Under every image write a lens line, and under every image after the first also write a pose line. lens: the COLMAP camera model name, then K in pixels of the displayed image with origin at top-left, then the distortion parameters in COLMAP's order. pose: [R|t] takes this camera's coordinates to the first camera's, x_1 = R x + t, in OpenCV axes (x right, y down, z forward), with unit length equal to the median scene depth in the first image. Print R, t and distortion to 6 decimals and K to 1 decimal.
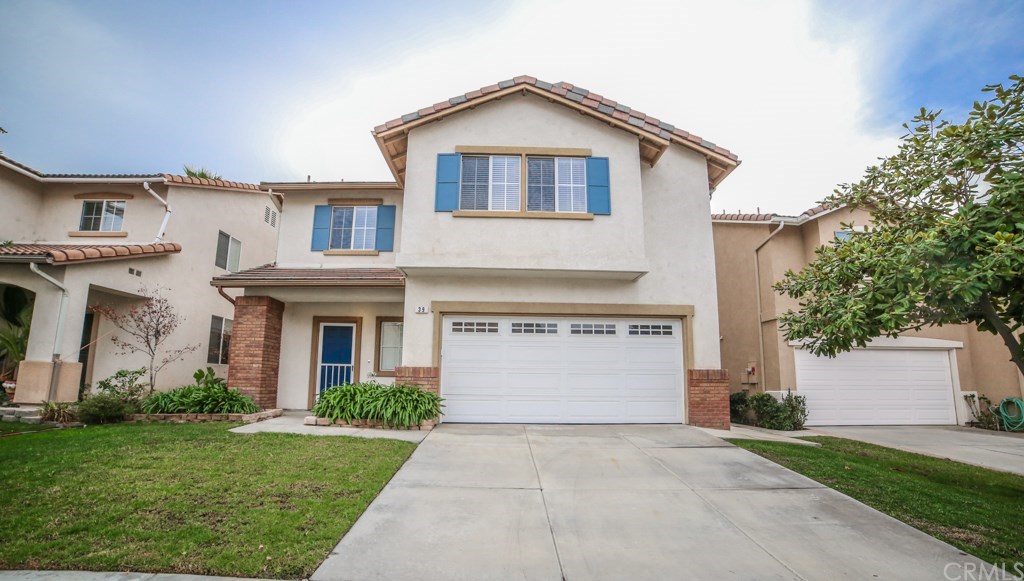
lens RADIAL K [[420.8, 0, 511.6], [0, 420.8, 331.6], [0, 0, 1]] dist [-0.115273, 0.043151]
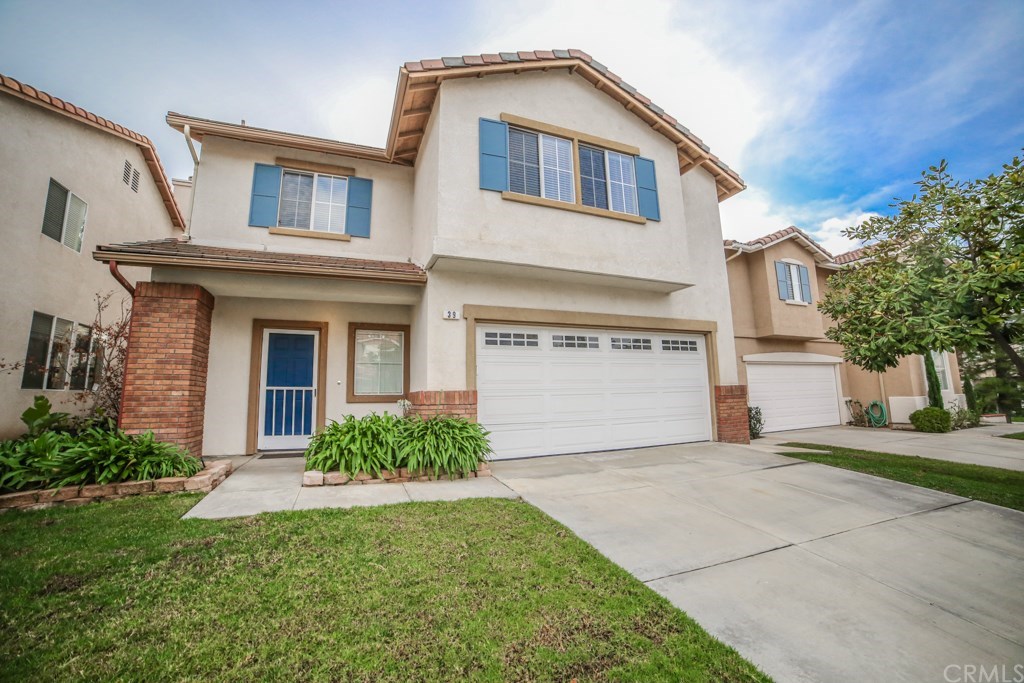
lens RADIAL K [[413.6, 0, 510.0], [0, 413.6, 338.8], [0, 0, 1]] dist [-0.107313, 0.036223]
pose [[0.935596, 0.019678, 0.352524, -0.371528], [-0.013850, 0.999723, -0.019047, 0.003670], [-0.352801, 0.012938, 0.935609, 0.256364]]
